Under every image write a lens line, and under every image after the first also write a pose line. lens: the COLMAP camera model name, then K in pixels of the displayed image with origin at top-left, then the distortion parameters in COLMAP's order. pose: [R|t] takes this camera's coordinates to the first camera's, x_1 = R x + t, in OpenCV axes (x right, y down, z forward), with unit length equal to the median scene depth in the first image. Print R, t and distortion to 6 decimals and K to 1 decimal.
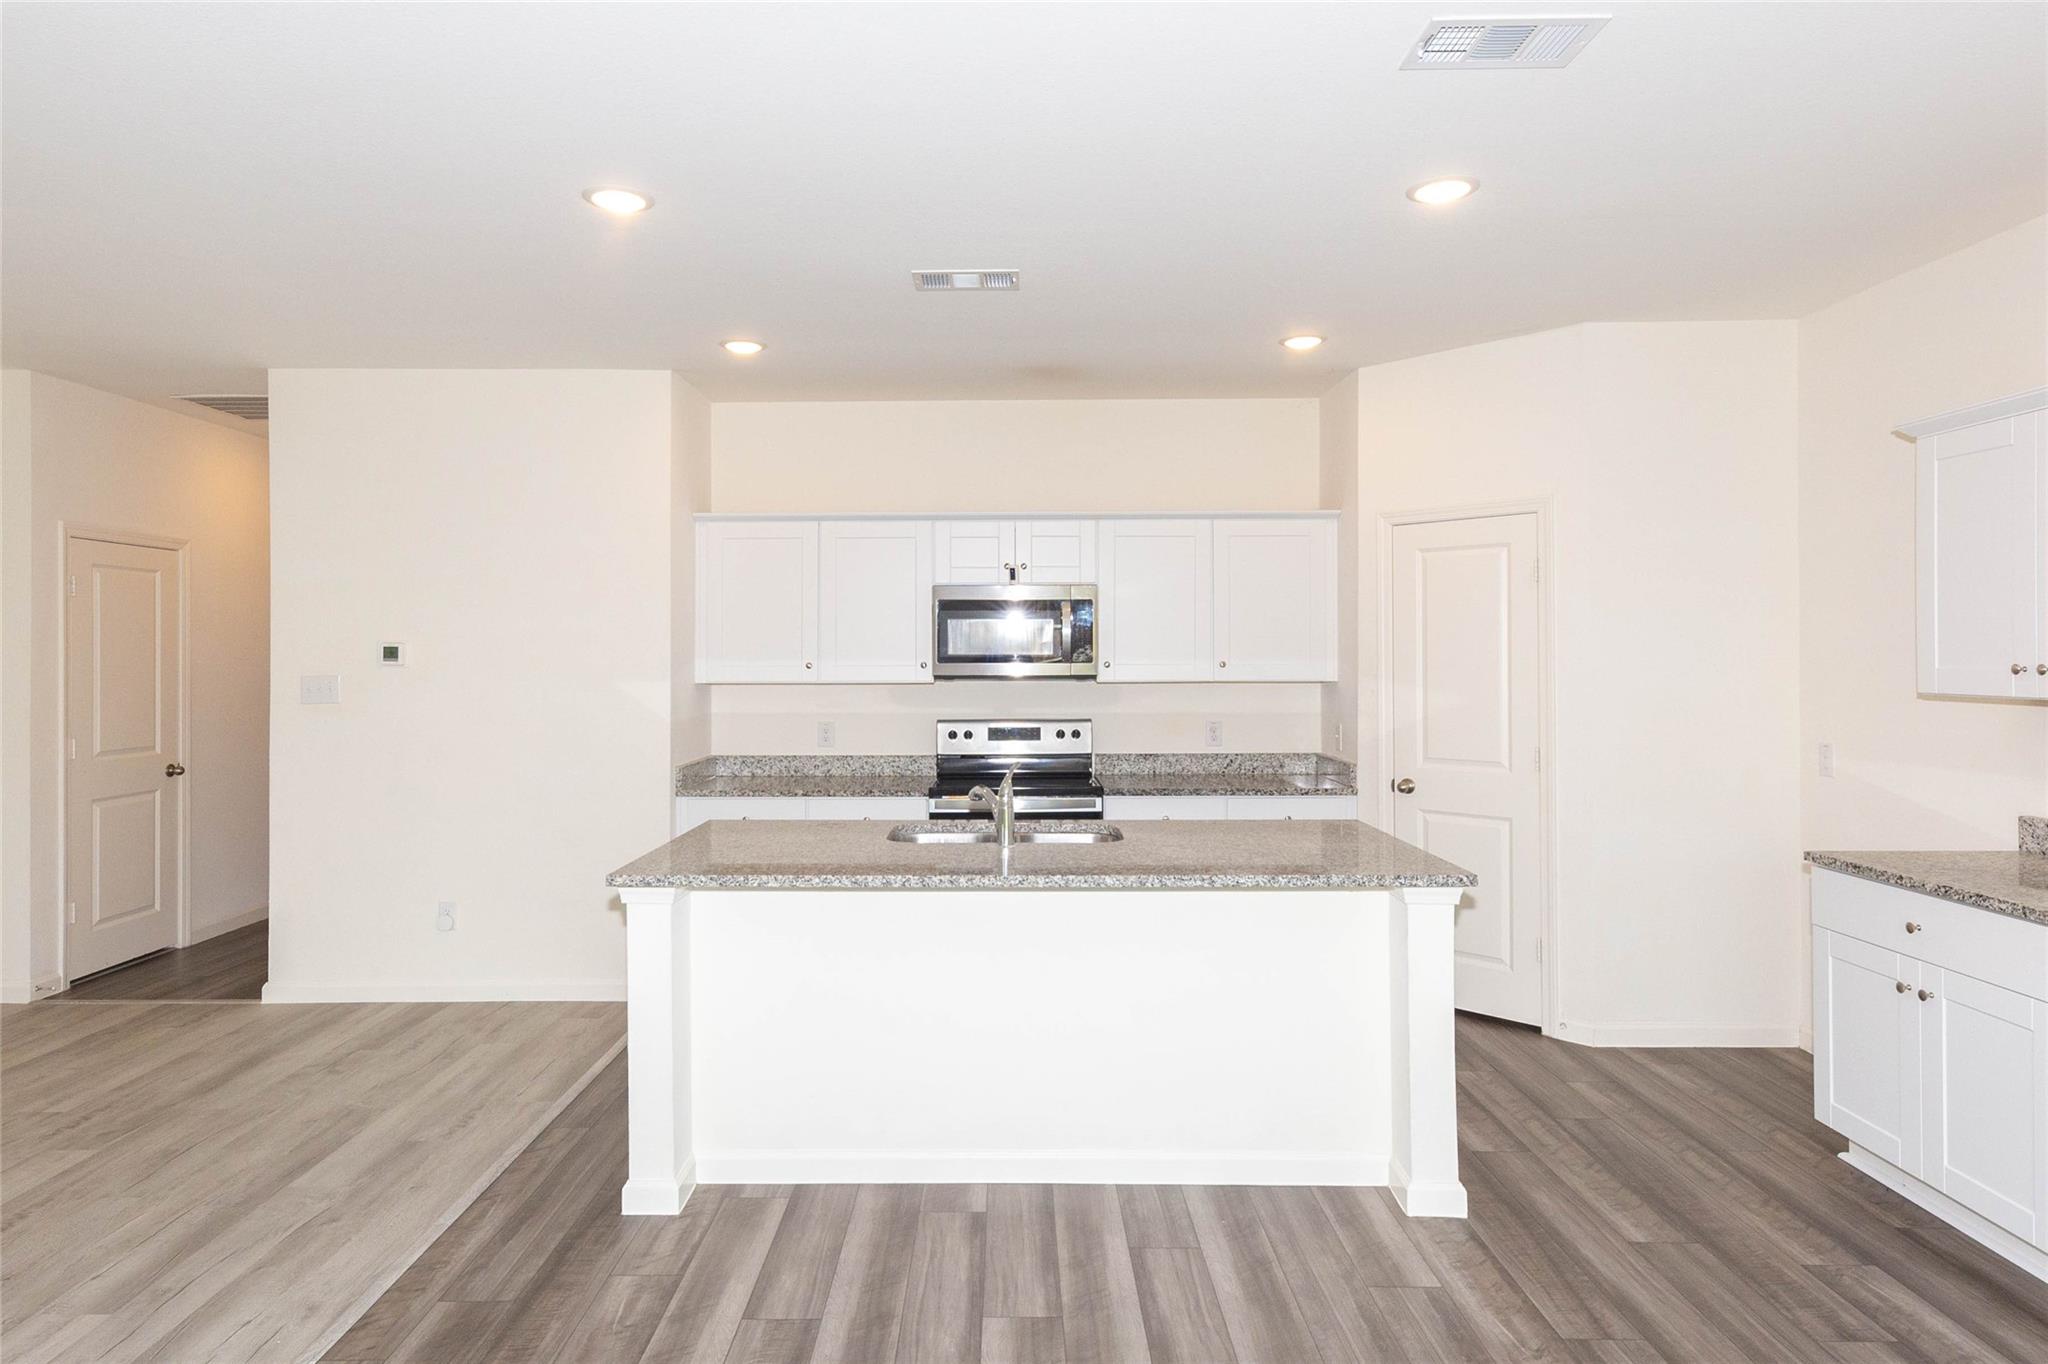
lens RADIAL K [[1167.1, 0, 1018.0], [0, 1167.1, 667.3], [0, 0, 1]] dist [0.001947, 0.000305]
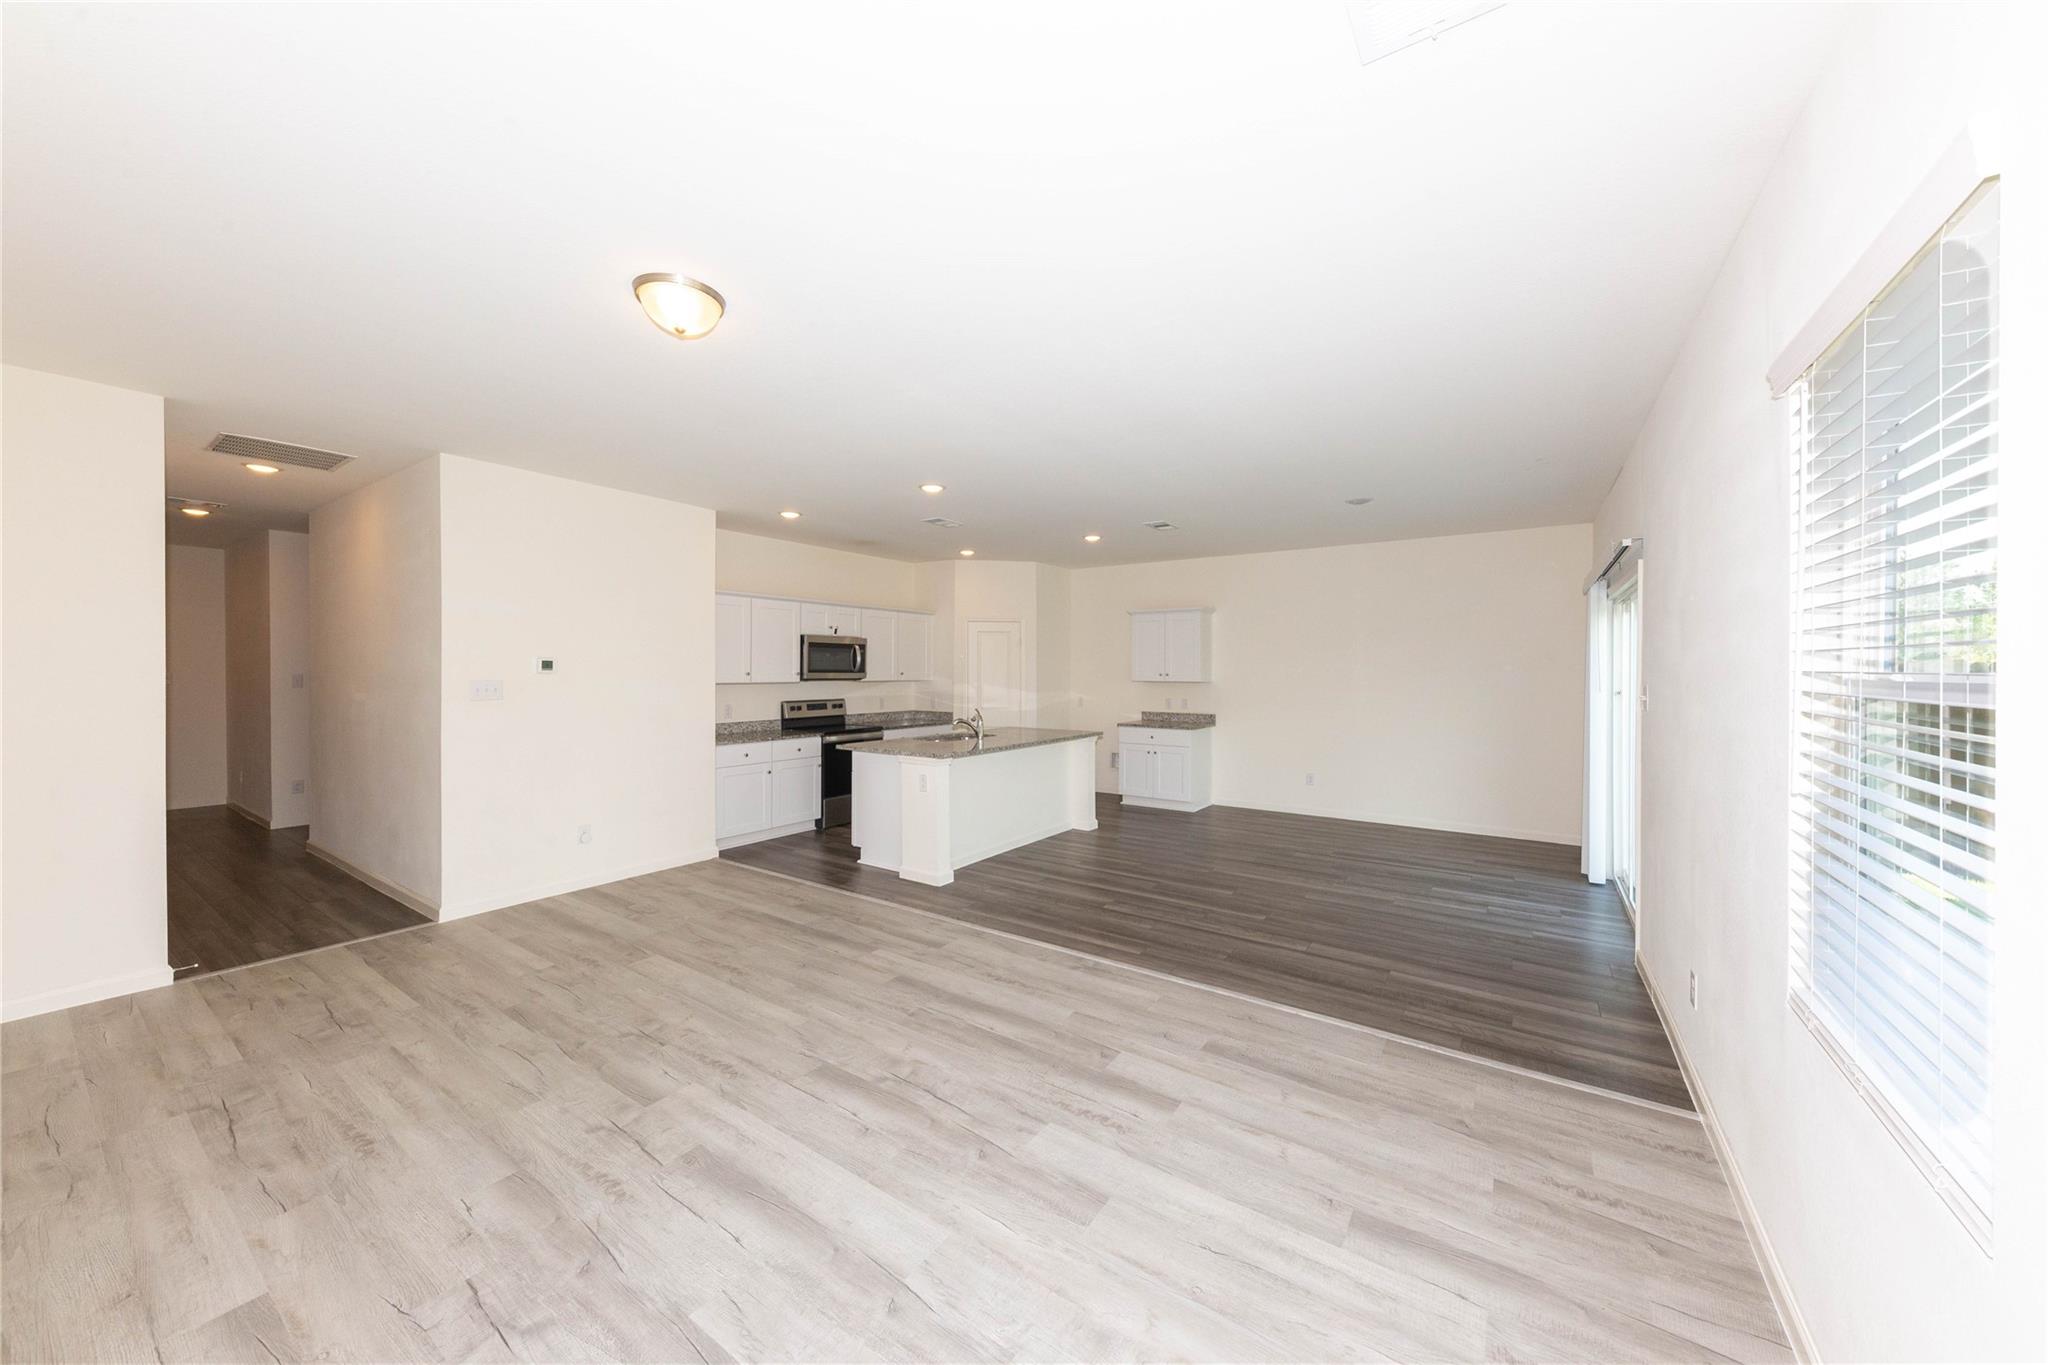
lens RADIAL K [[713.0, 0, 1023.0], [0, 713.0, 678.4], [0, 0, 1]] dist [-0.009293, -0.000511]
pose [[0.559042, -0.004233, 0.829129, -0.949037], [0.003782, 0.999990, 0.002555, 0.005061], [-0.829131, 0.001708, 0.559052, -0.017677]]
